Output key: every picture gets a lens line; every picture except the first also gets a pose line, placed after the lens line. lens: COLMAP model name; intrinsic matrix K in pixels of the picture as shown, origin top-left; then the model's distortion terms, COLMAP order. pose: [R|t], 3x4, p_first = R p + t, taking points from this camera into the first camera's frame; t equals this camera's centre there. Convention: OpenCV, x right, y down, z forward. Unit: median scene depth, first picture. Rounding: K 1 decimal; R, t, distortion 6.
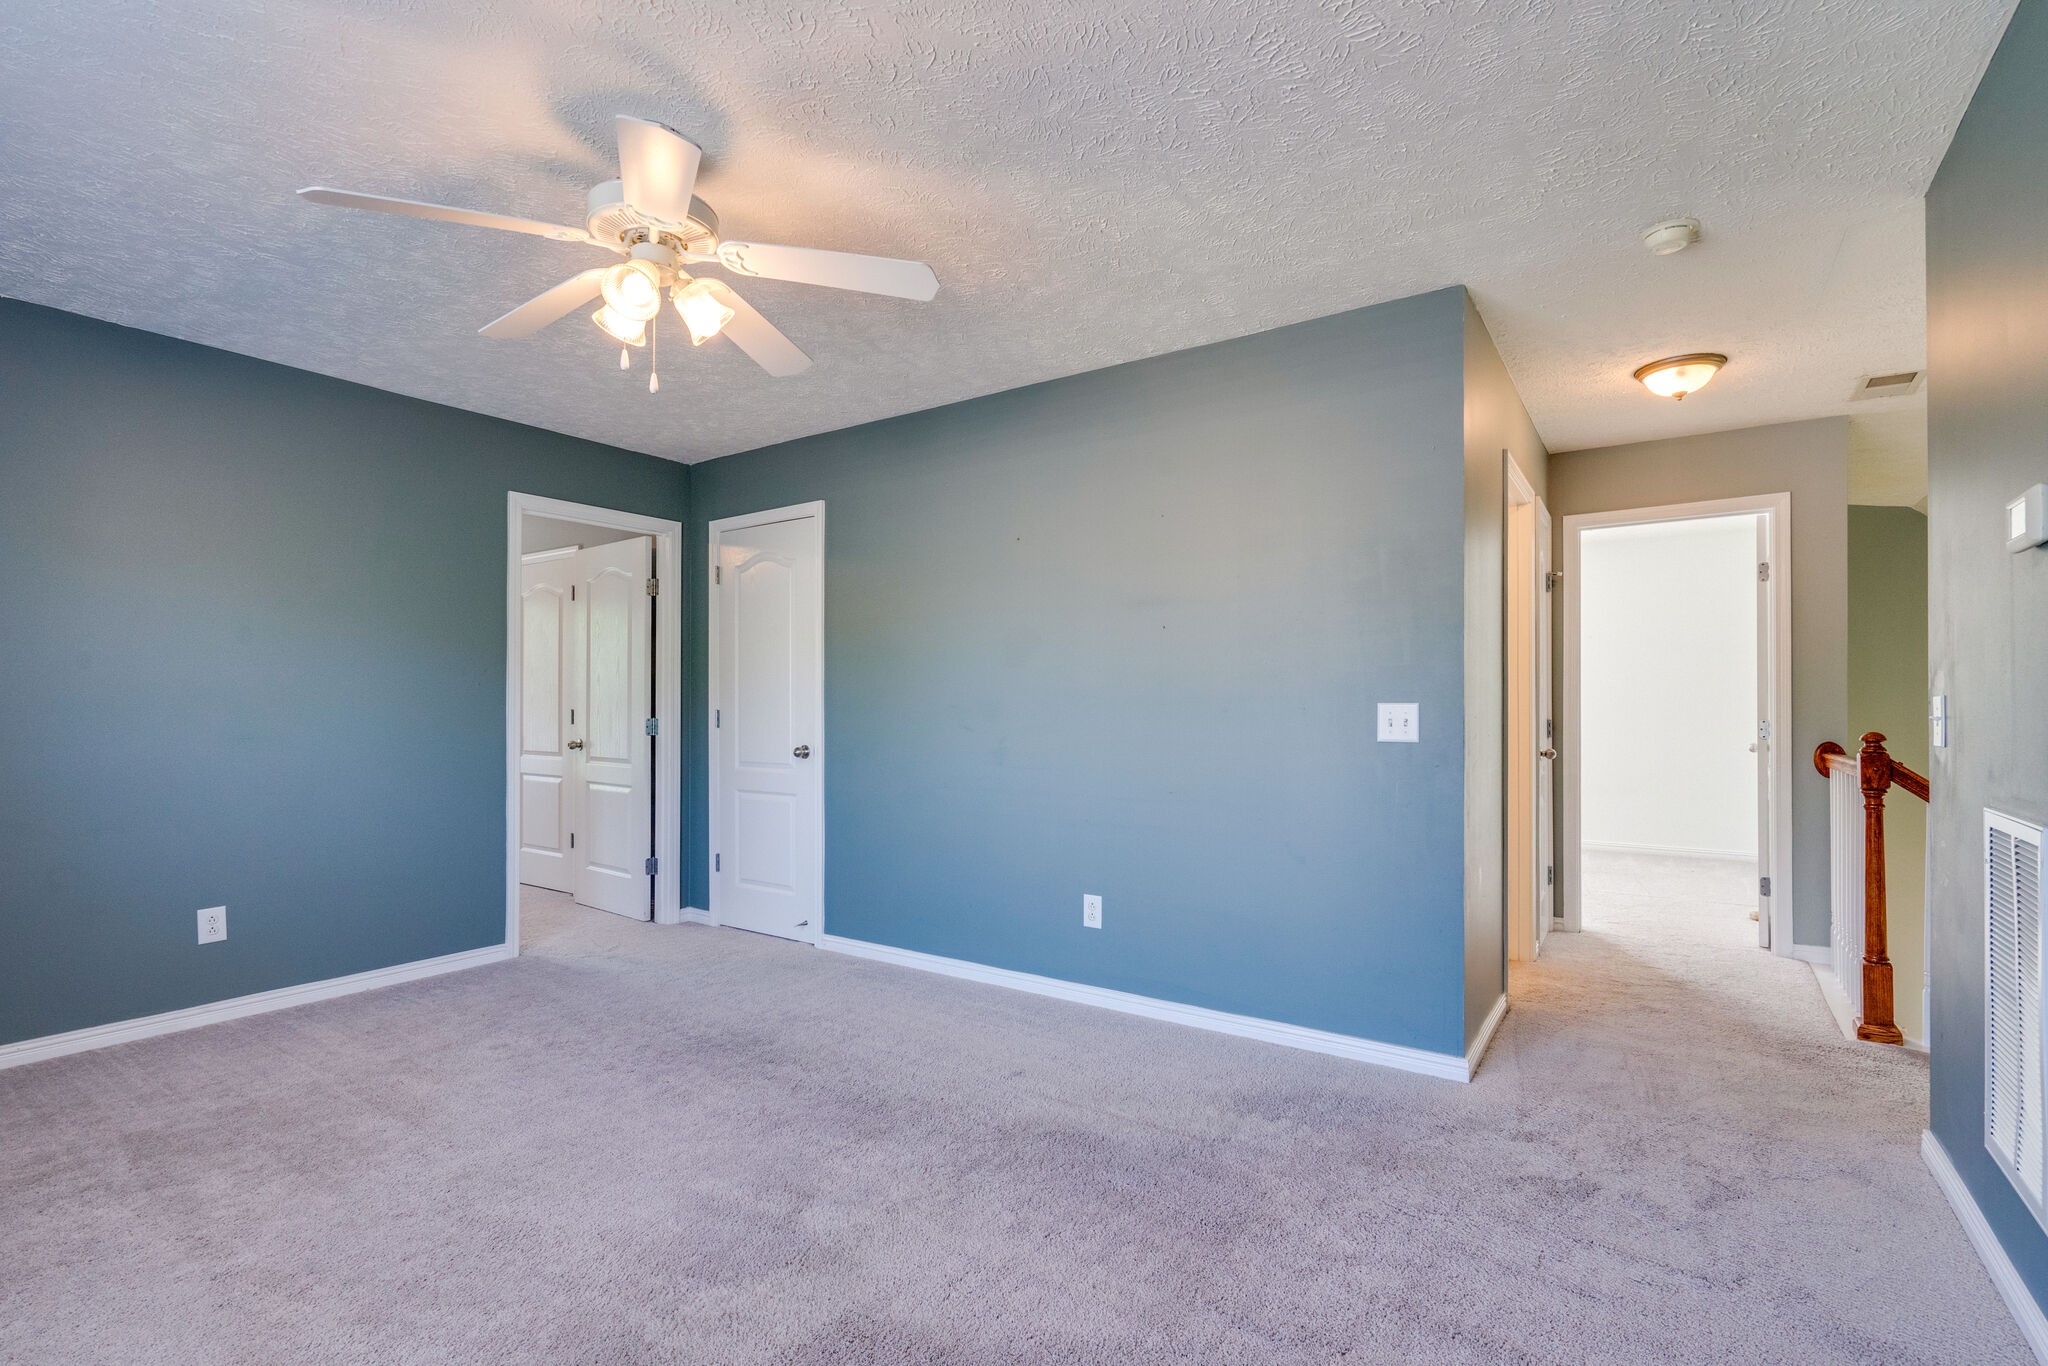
lens RADIAL K [[946.2, 0, 1023.4], [0, 946.2, 676.5], [0, 0, 1]] dist [0.000608, 0.000229]
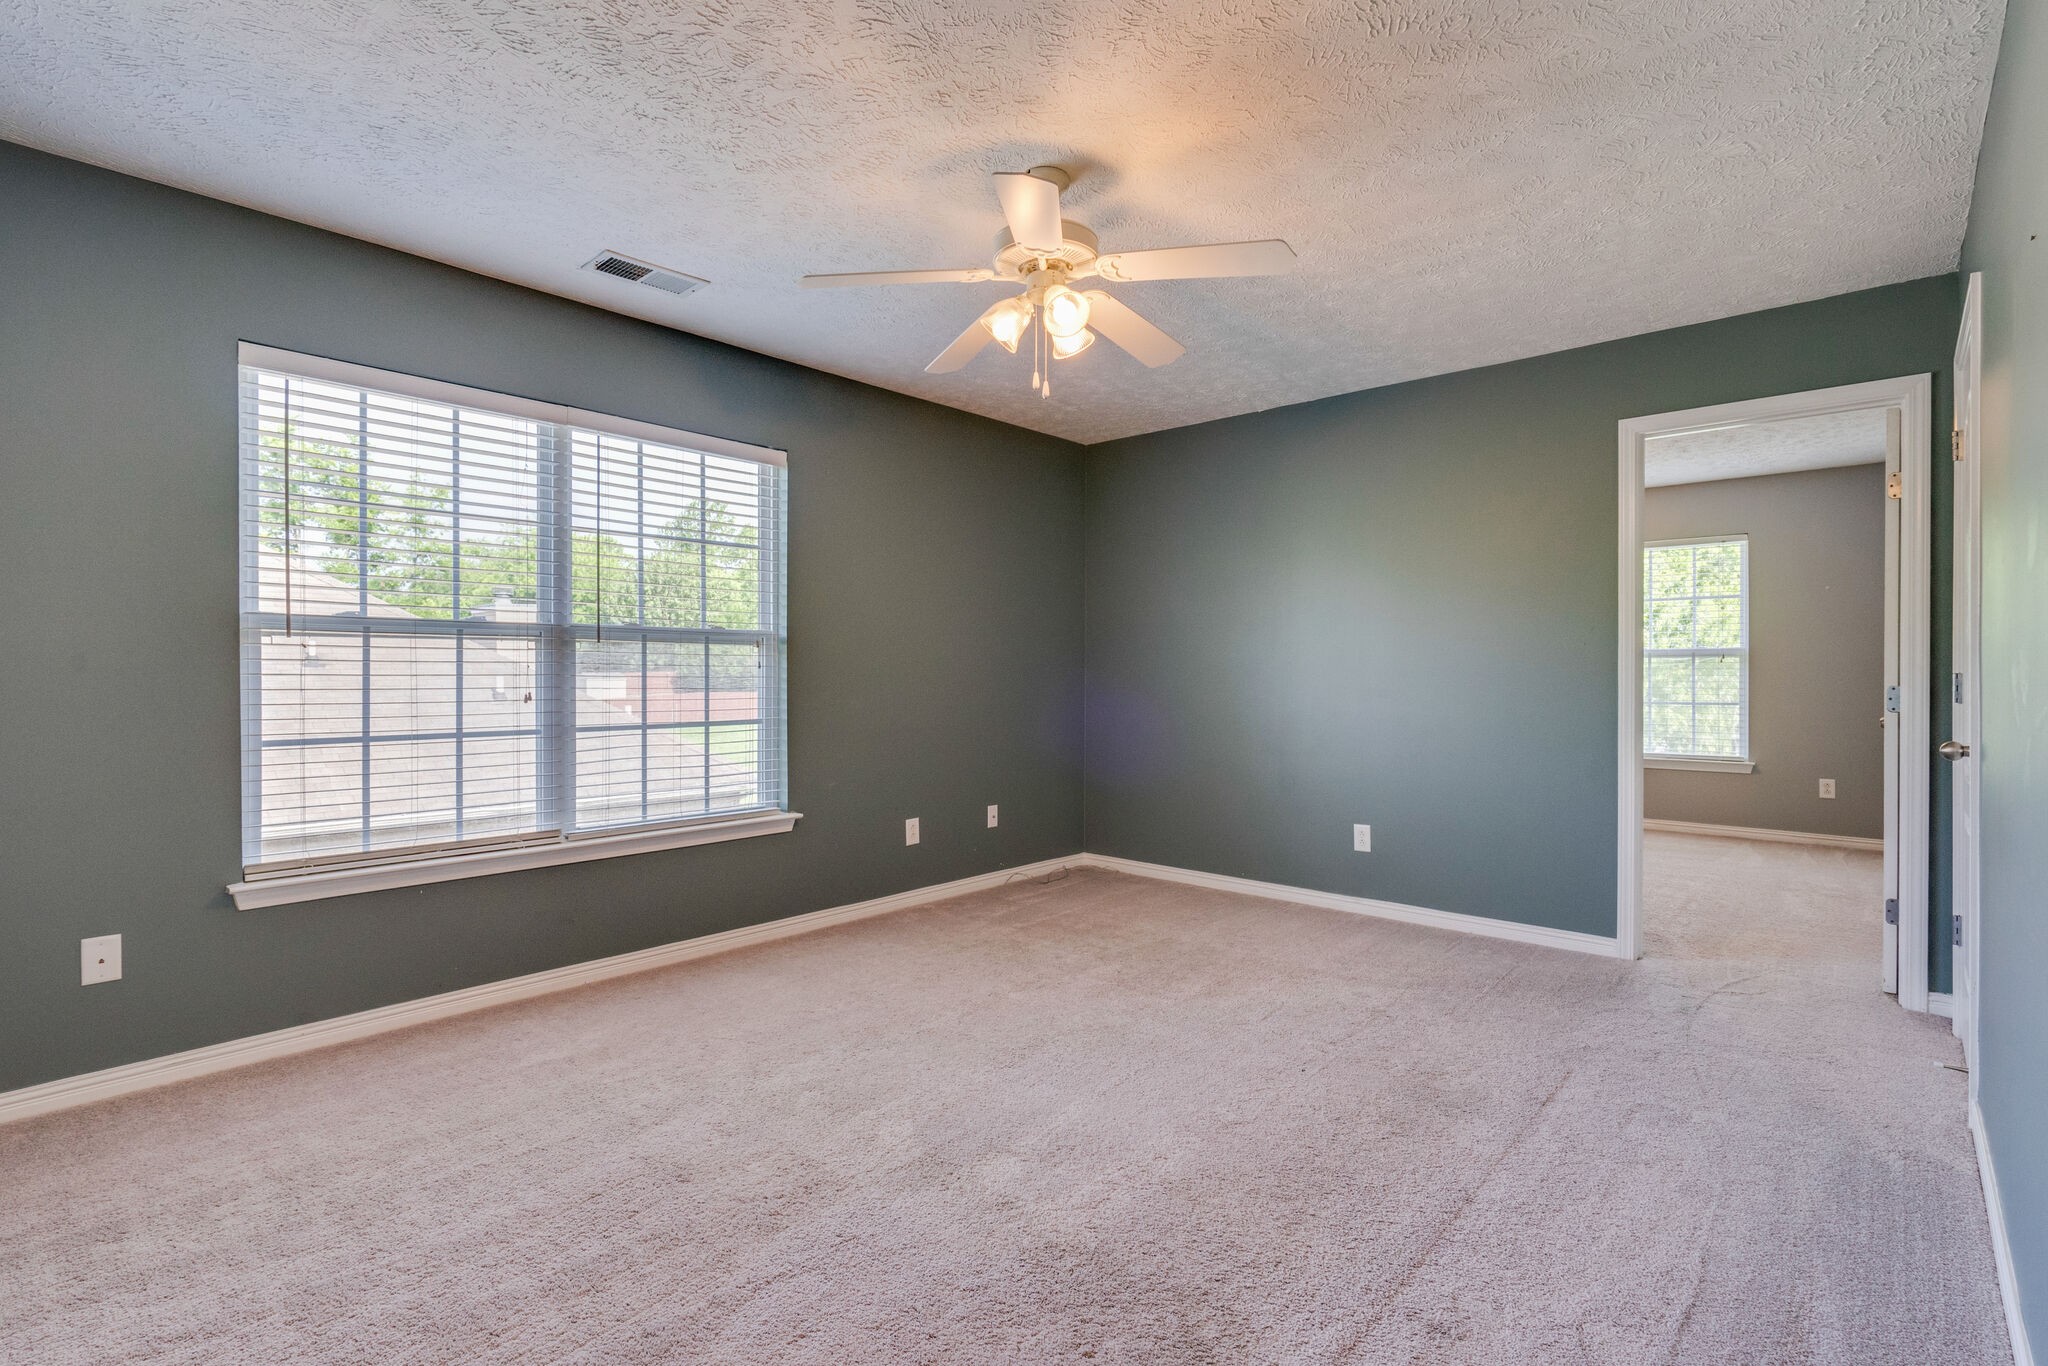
lens RADIAL K [[946.2, 0, 1023.4], [0, 946.2, 676.5], [0, 0, 1]] dist [0.000608, 0.000229]
pose [[-0.130026, 0.005000, -0.991498, 0.529688], [0.034893, 0.999391, 0.000464, 0.025256], [0.990896, -0.034536, -0.130121, 0.775606]]
